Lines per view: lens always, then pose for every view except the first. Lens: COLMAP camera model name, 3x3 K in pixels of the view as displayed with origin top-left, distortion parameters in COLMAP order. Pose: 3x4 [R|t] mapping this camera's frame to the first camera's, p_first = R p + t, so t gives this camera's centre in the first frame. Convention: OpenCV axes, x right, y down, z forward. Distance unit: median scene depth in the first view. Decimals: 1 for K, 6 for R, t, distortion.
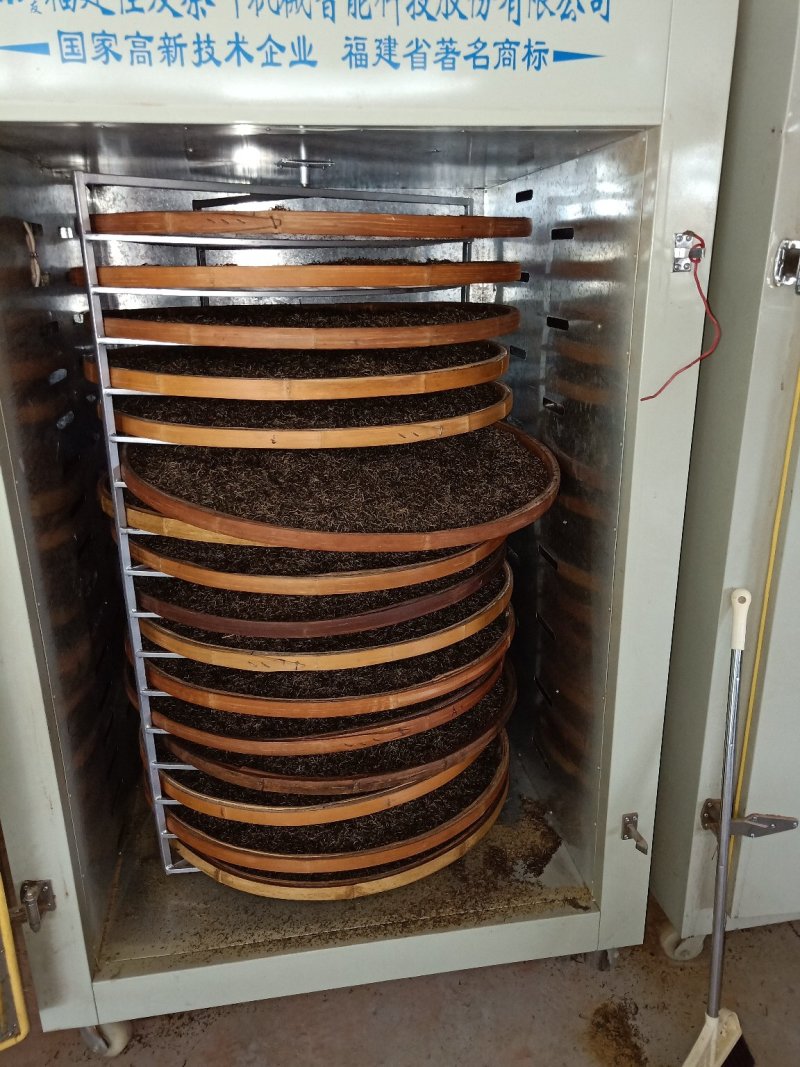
lens RADIAL K [[813.3, 0, 400.9], [0, 813.3, 534.9], [0, 0, 1]] dist [-0.007306, -0.017193]
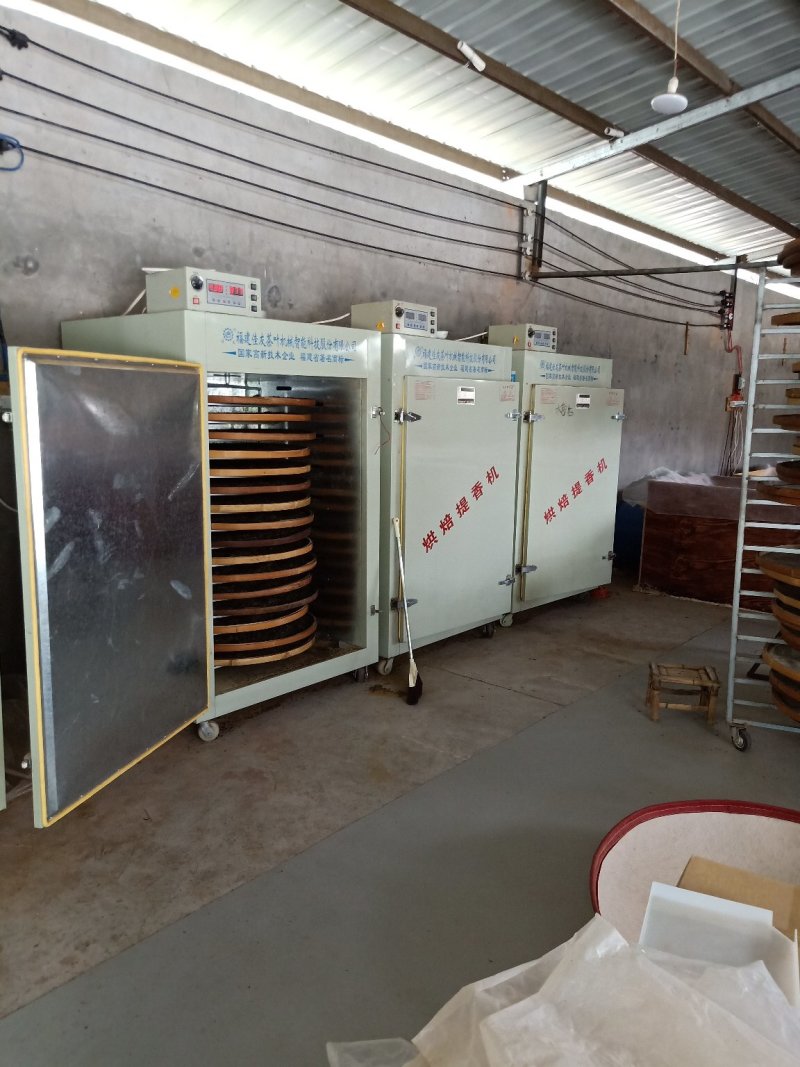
lens RADIAL K [[813.3, 0, 400.1], [0, 813.3, 534.4], [0, 0, 1]] dist [-0.007306, -0.017193]
pose [[0.770798, -0.078224, 0.632259, -1.393044], [0.182610, 0.977918, -0.101634, 0.407398], [-0.610348, 0.193796, 0.768062, -1.252529]]
